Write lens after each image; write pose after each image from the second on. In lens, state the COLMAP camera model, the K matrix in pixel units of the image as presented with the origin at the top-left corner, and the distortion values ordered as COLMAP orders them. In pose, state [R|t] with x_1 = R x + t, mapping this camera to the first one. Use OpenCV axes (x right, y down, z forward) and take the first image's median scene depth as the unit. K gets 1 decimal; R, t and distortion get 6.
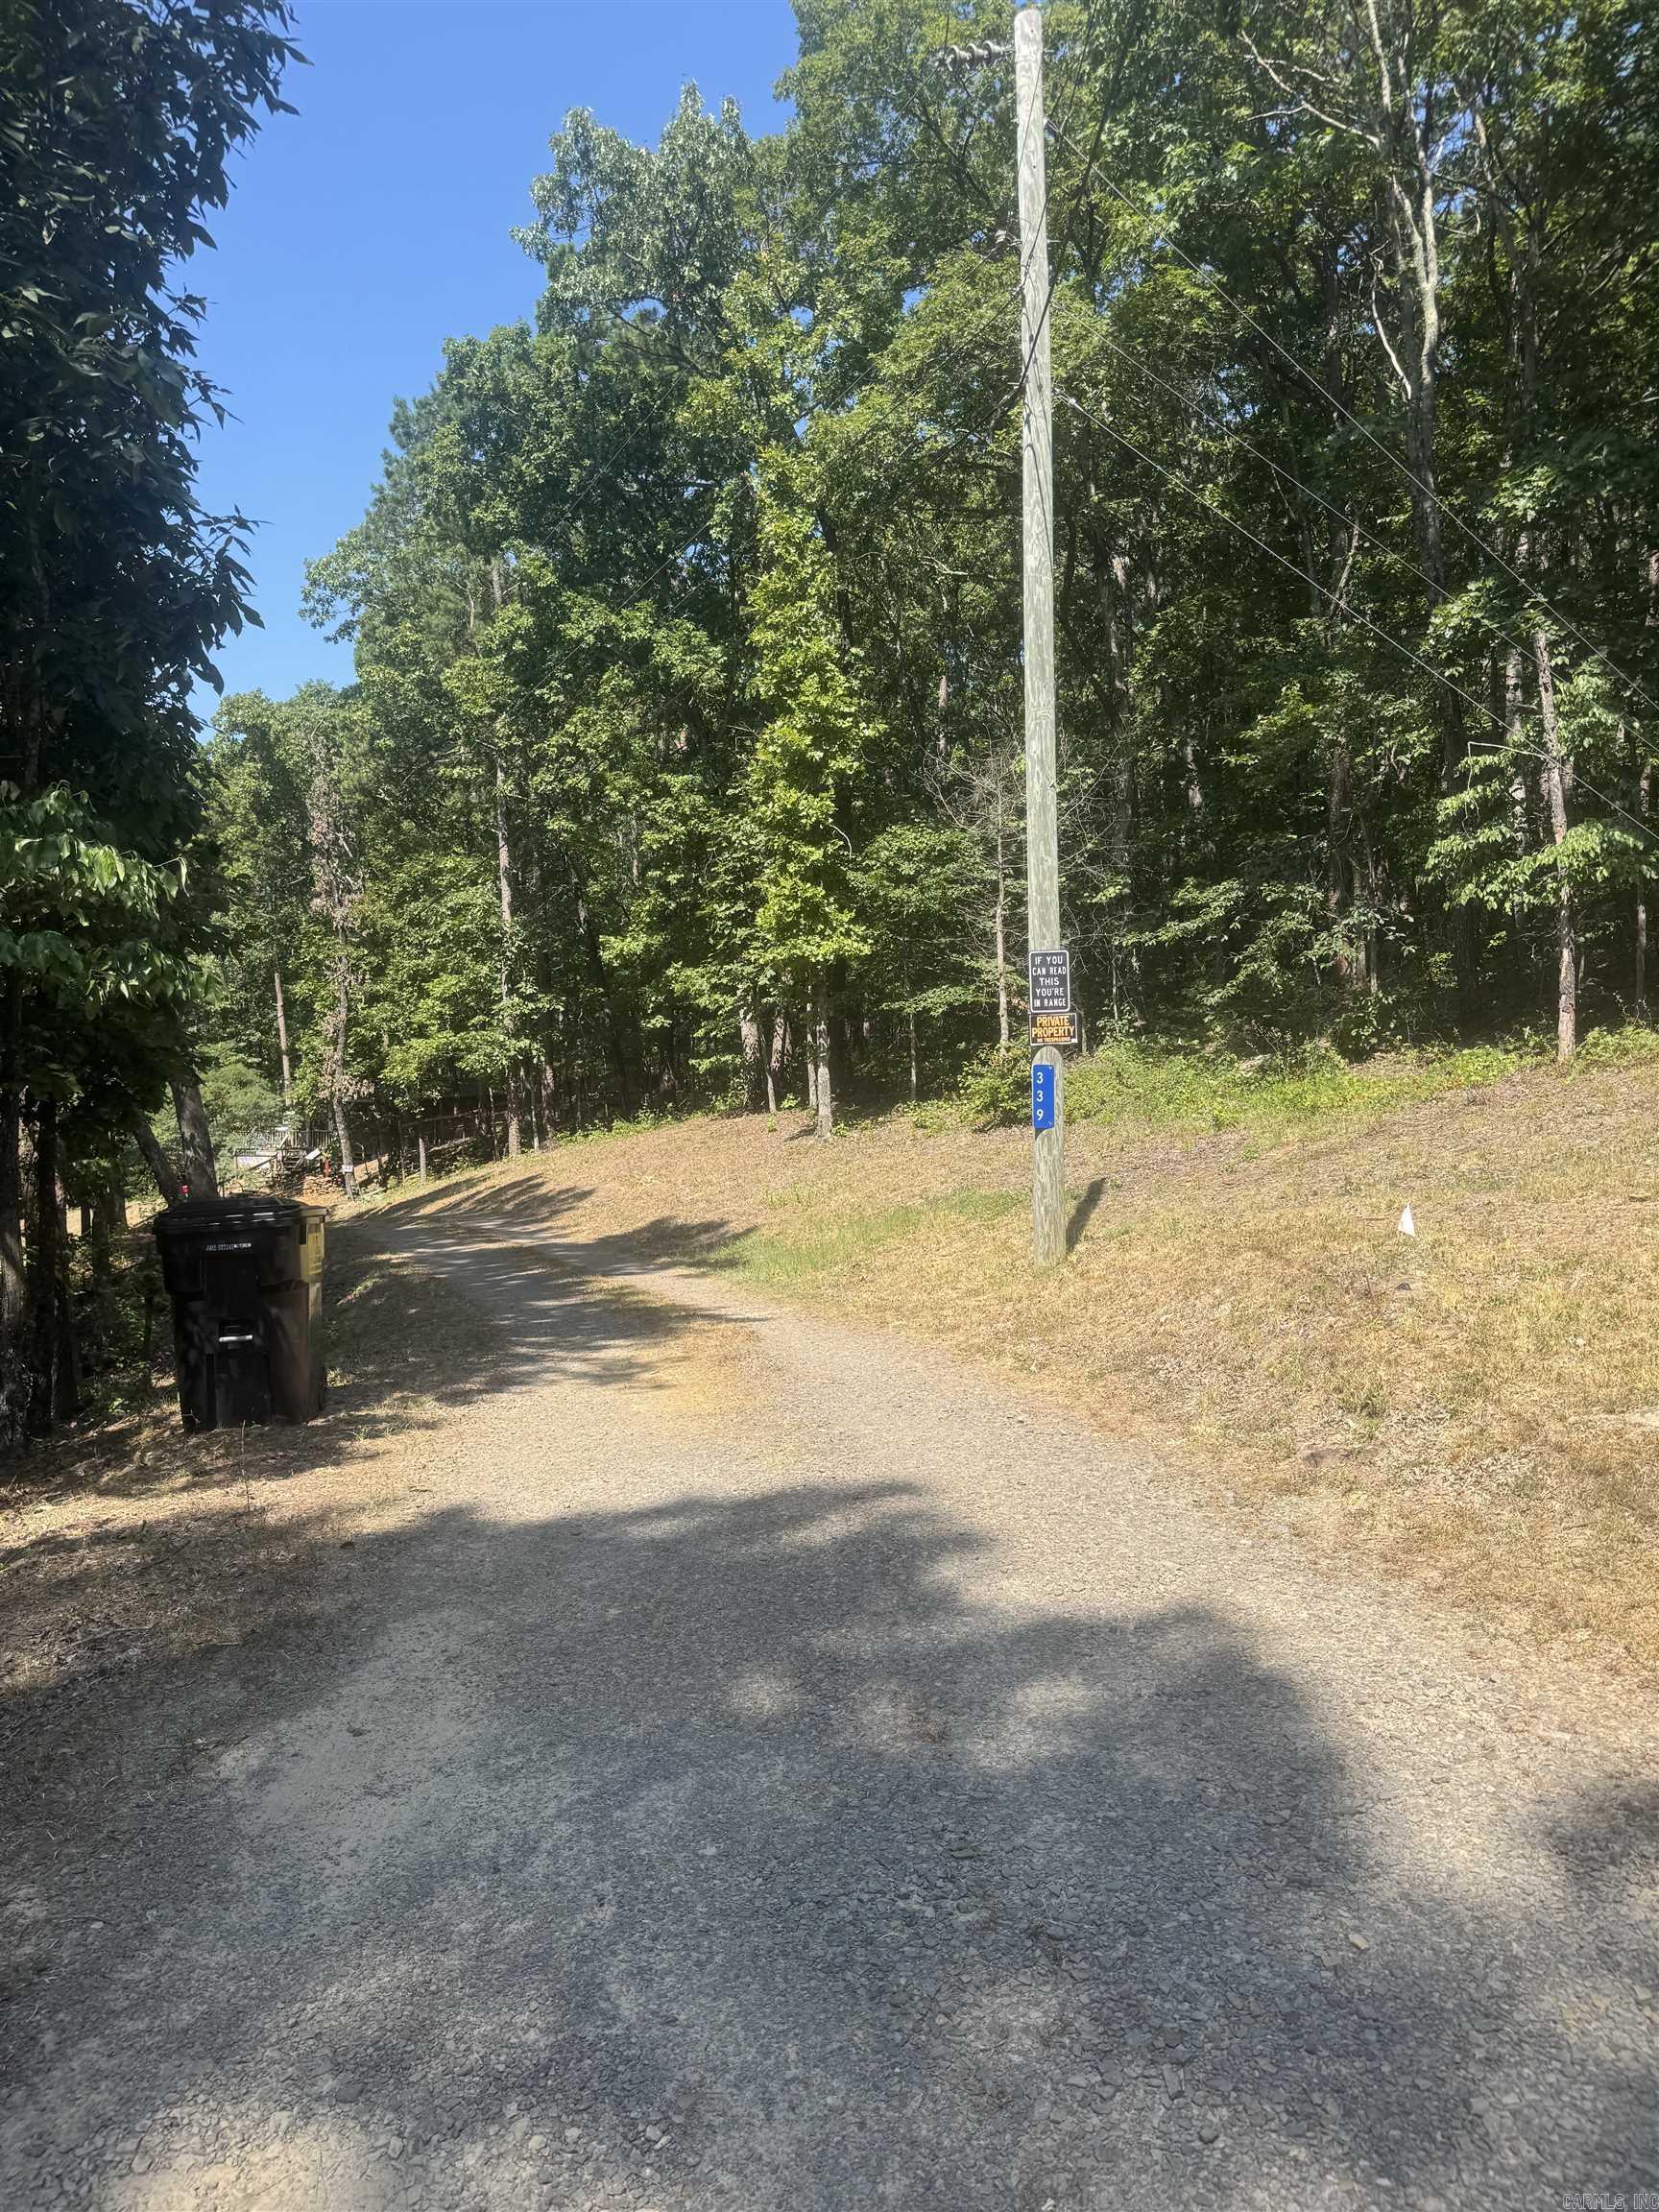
lens RADIAL K [[1538.4, 0, 829.6], [0, 1538.4, 1105.9], [0, 0, 1]] dist [0.004924, 0.001379]
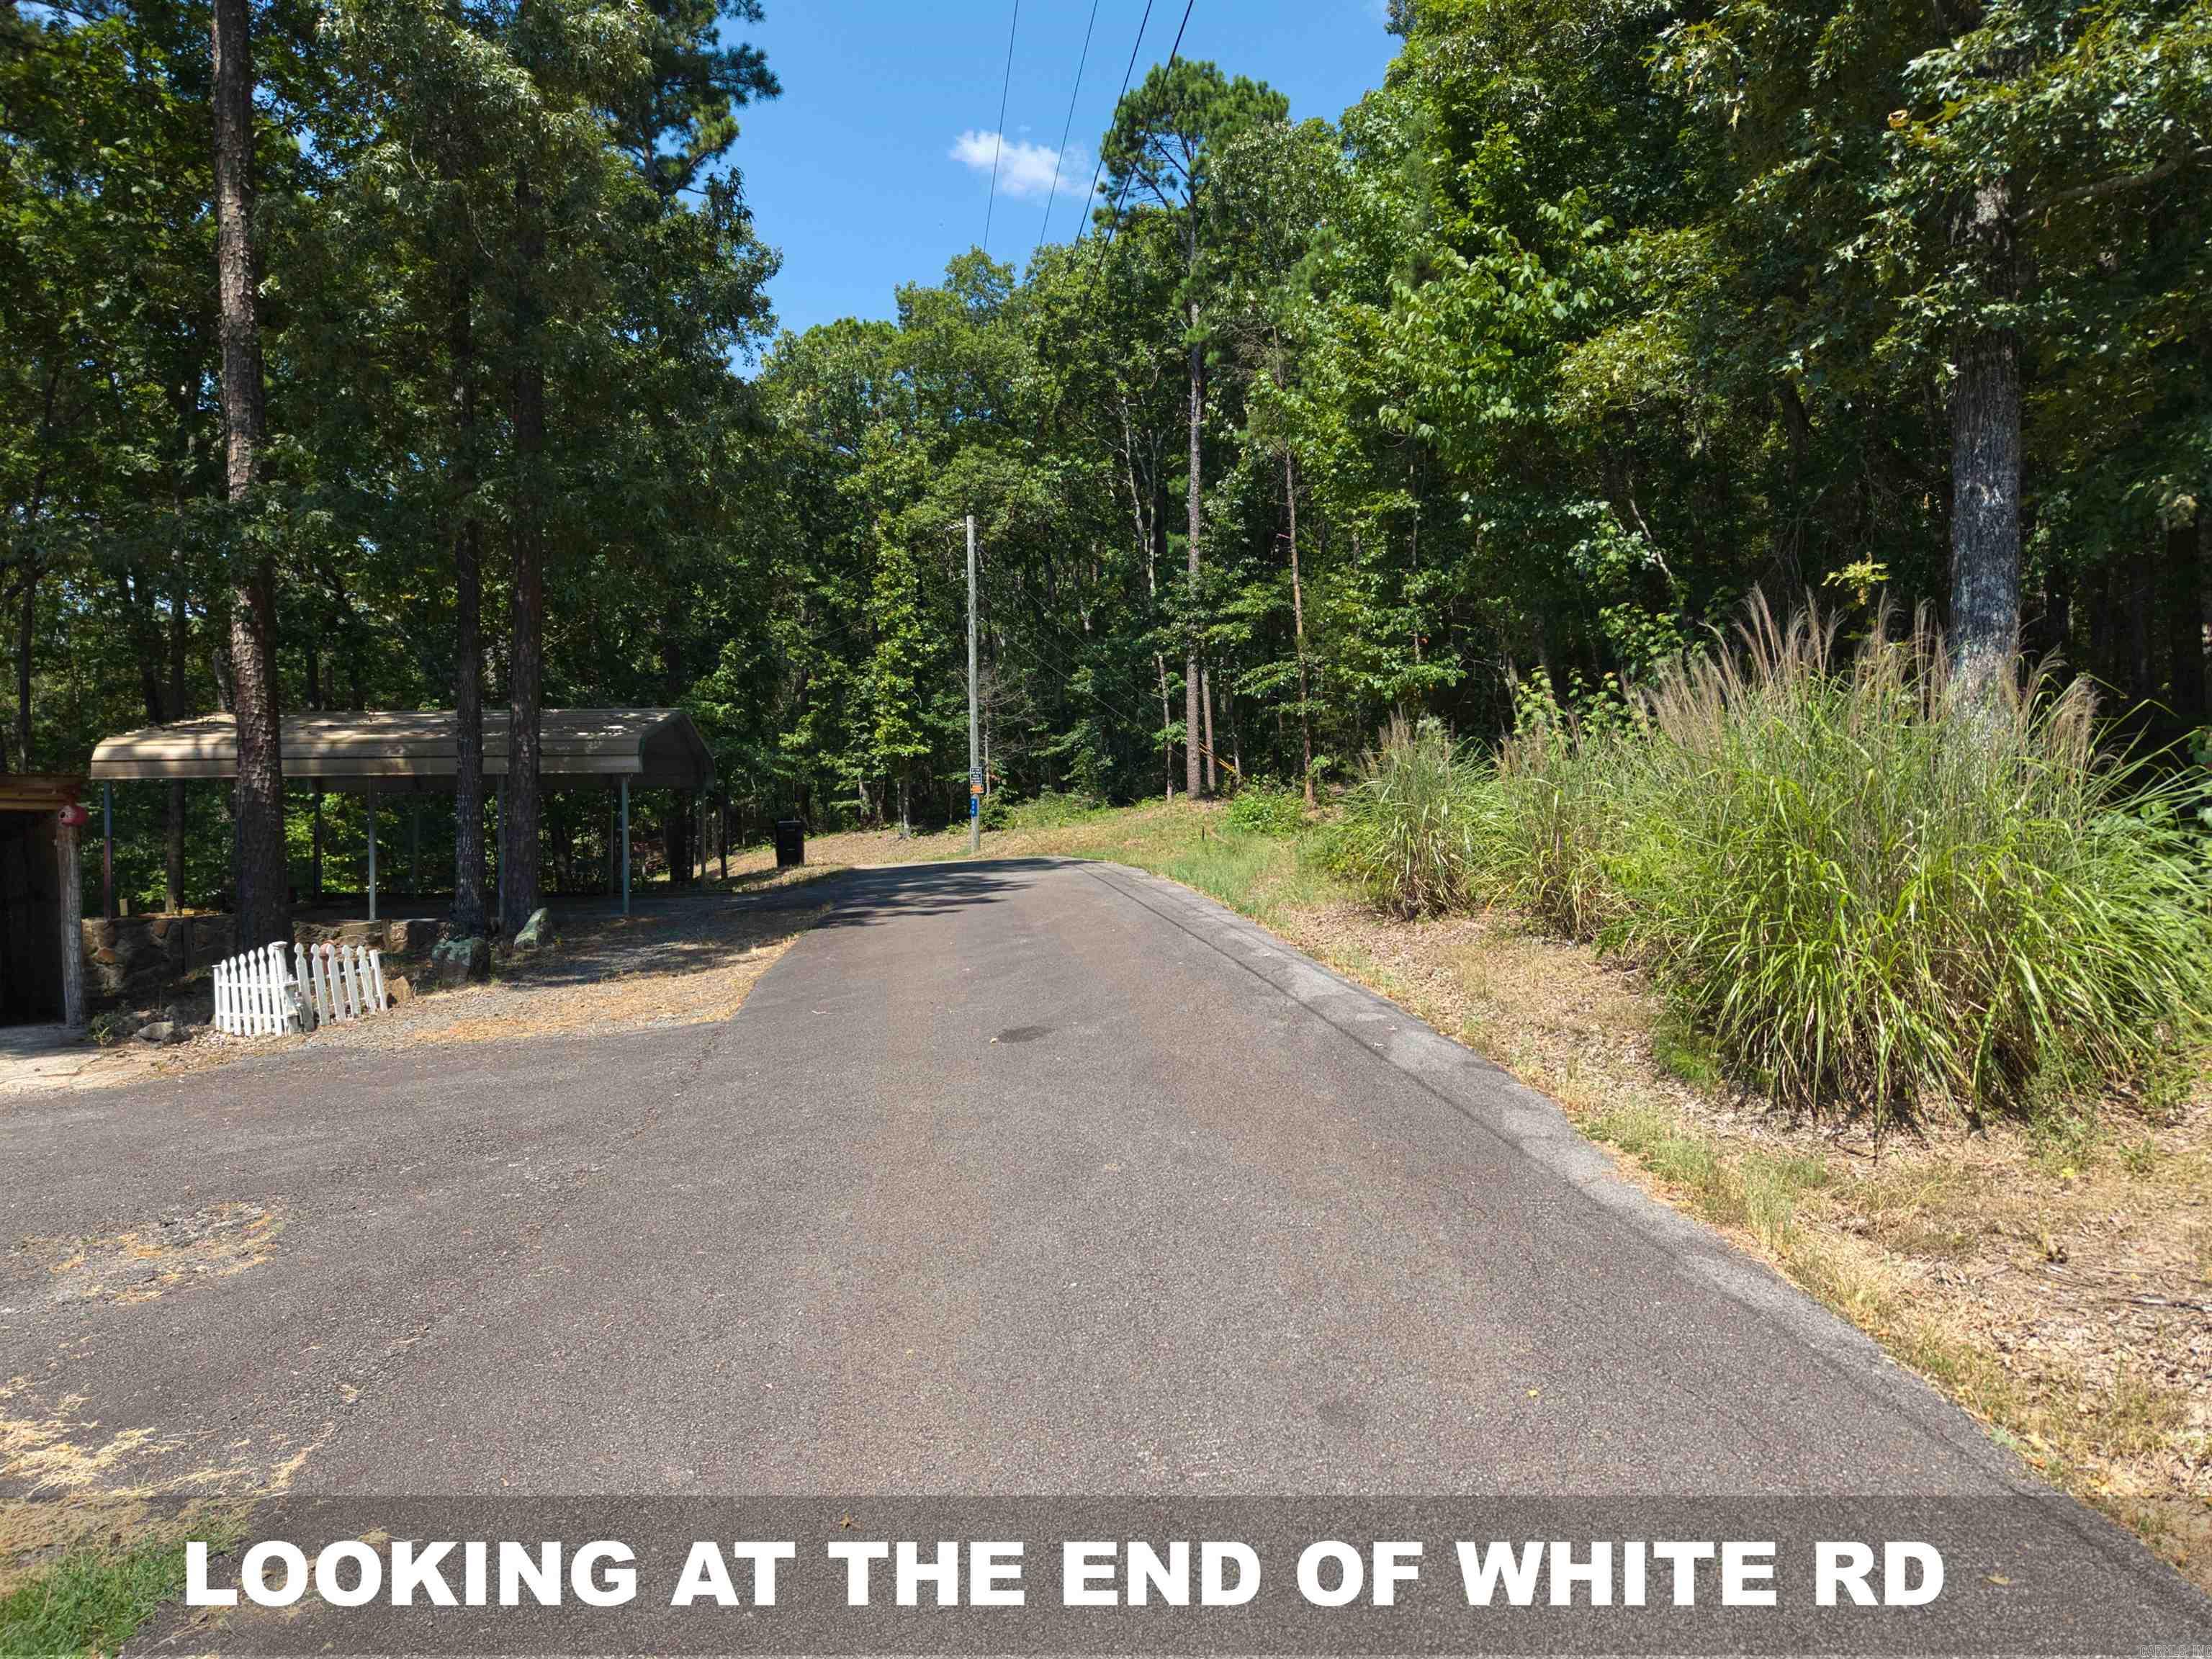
lens RADIAL K [[1548.6, 0, 1103.5], [0, 1548.6, 830.8], [0, 0, 1]] dist [0.000591, -0.020413]
pose [[0.991426, 0.002883, 0.130639, -0.015328], [-0.000912, 0.999885, -0.015143, 0.041663], [-0.130667, 0.014894, 0.991314, -1.151302]]
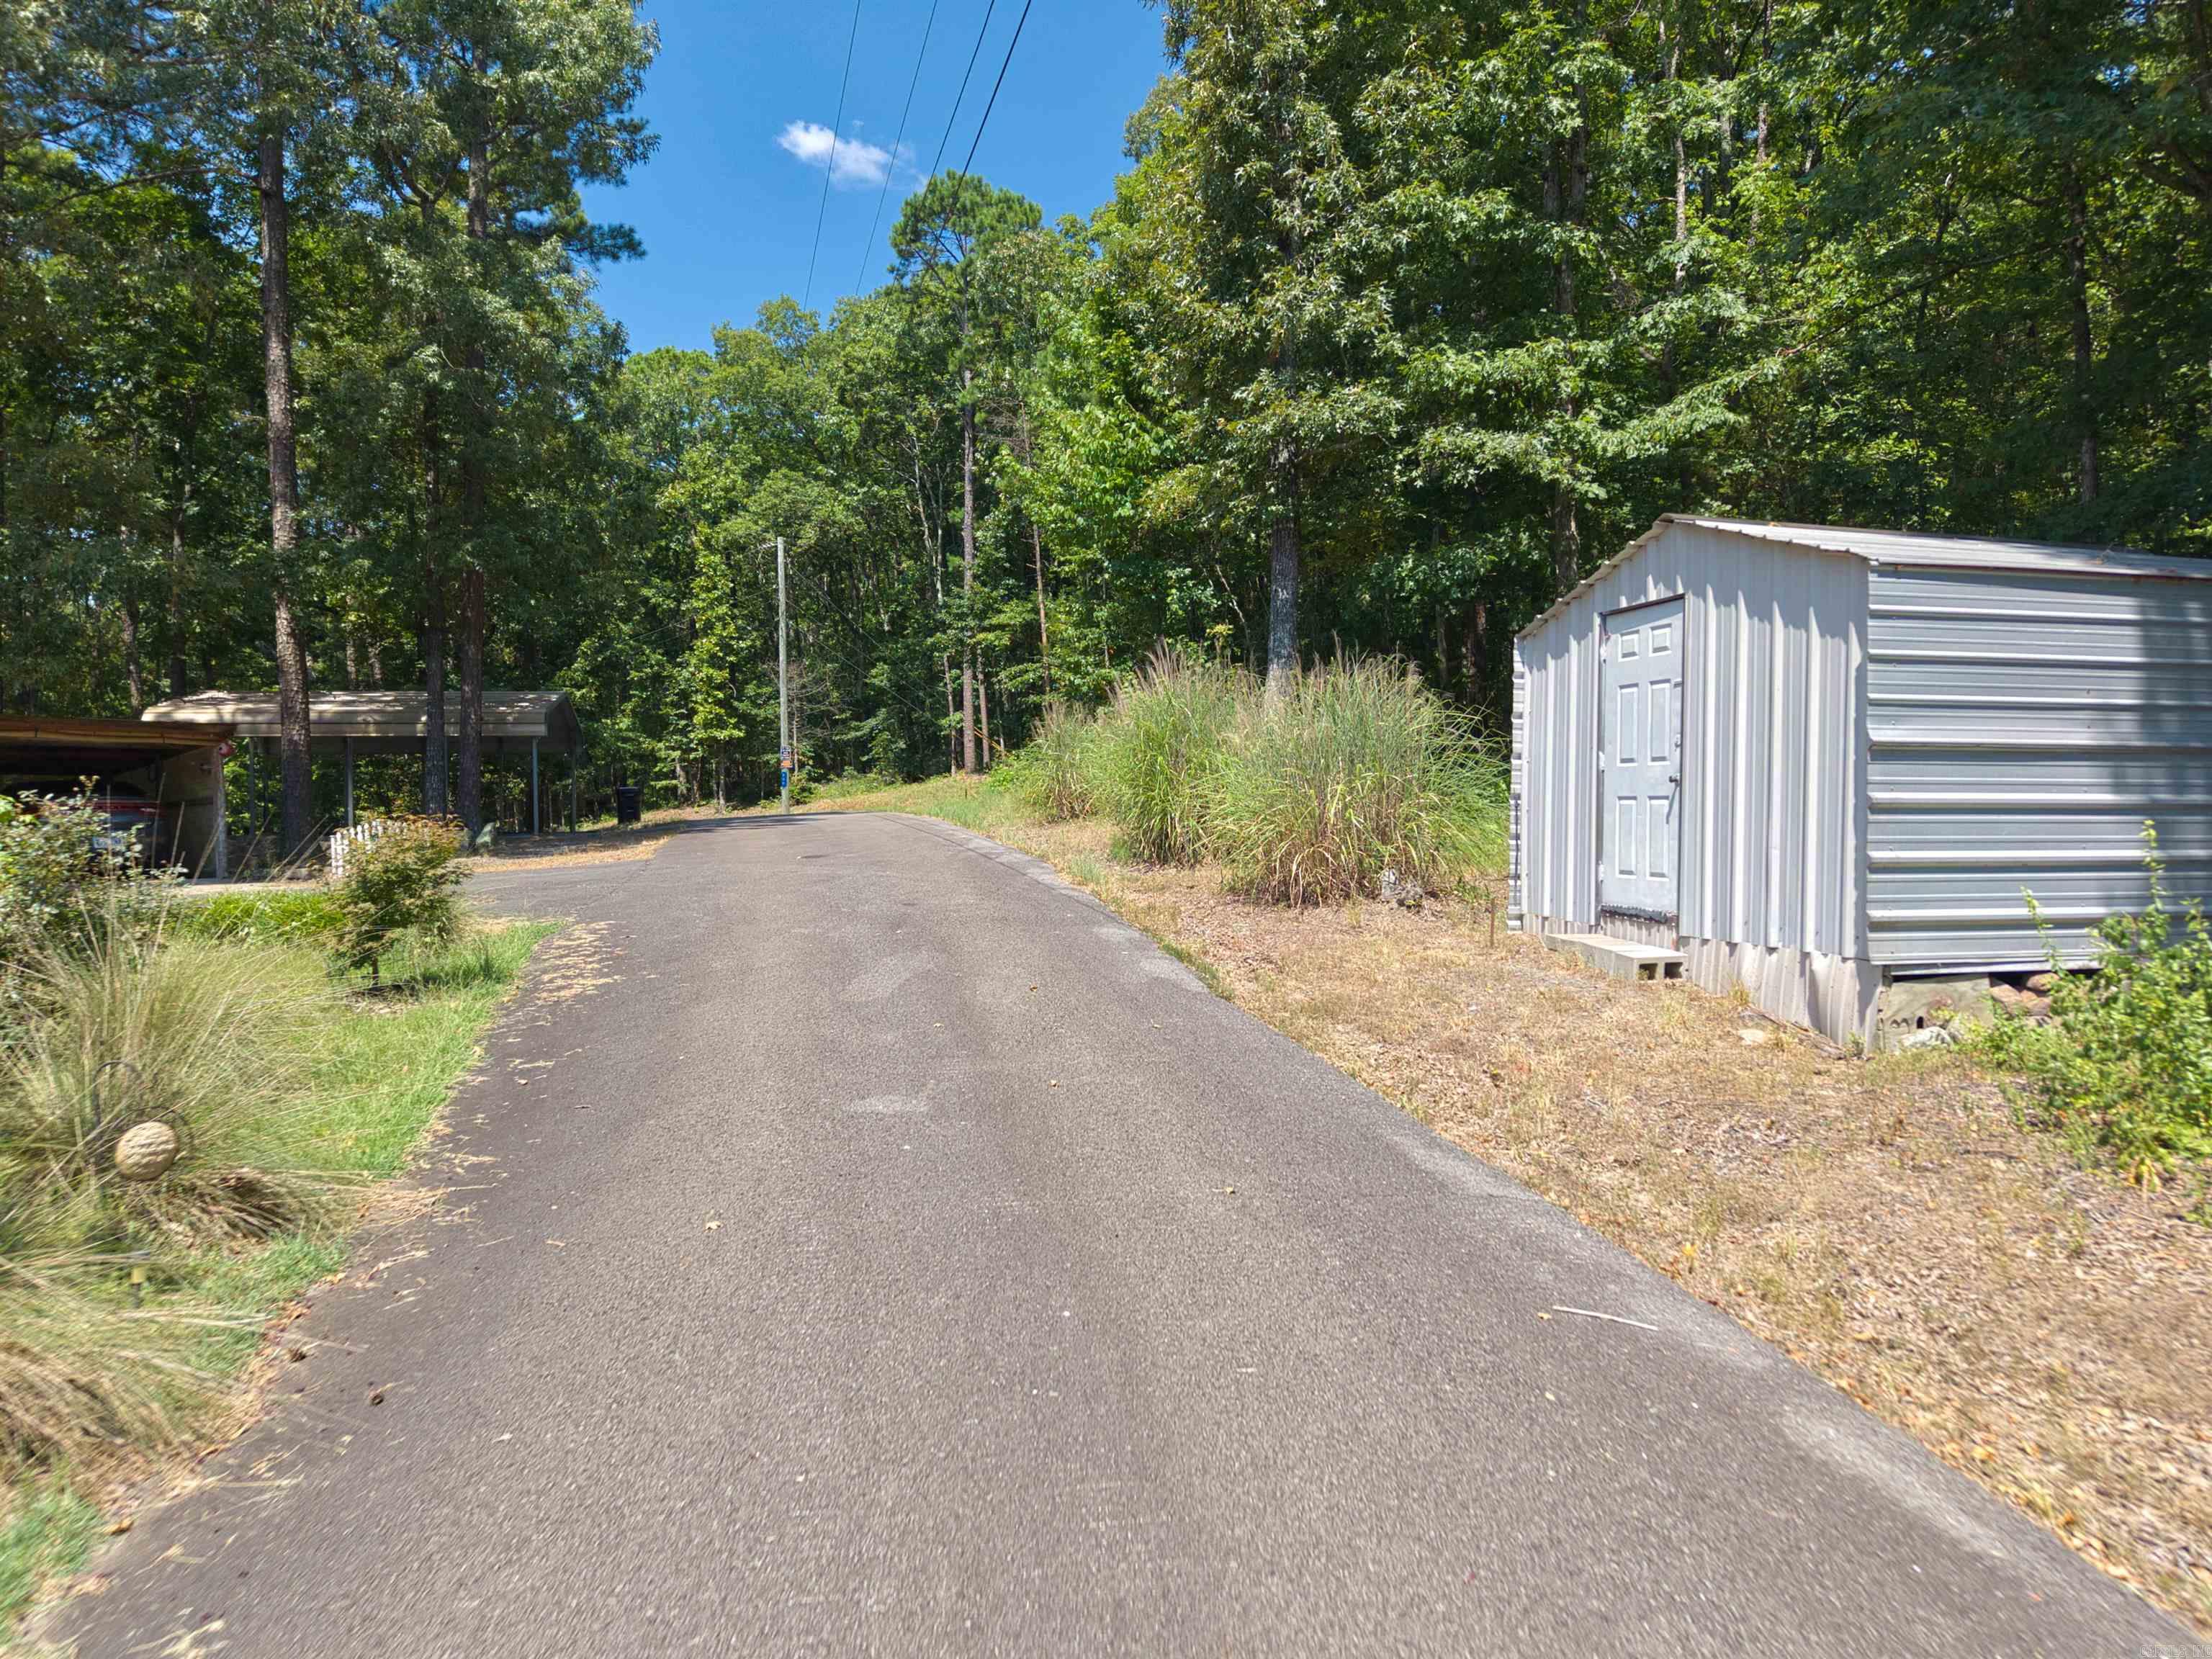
lens RADIAL K [[1548.6, 0, 1162.1], [0, 1548.6, 844.9], [0, 0, 1]] dist [0.000591, -0.020413]
pose [[0.958769, -0.000729, 0.284187, -0.035272], [0.001944, 0.999990, -0.003996, 0.081377], [-0.284181, 0.004384, 0.958761, -1.511124]]
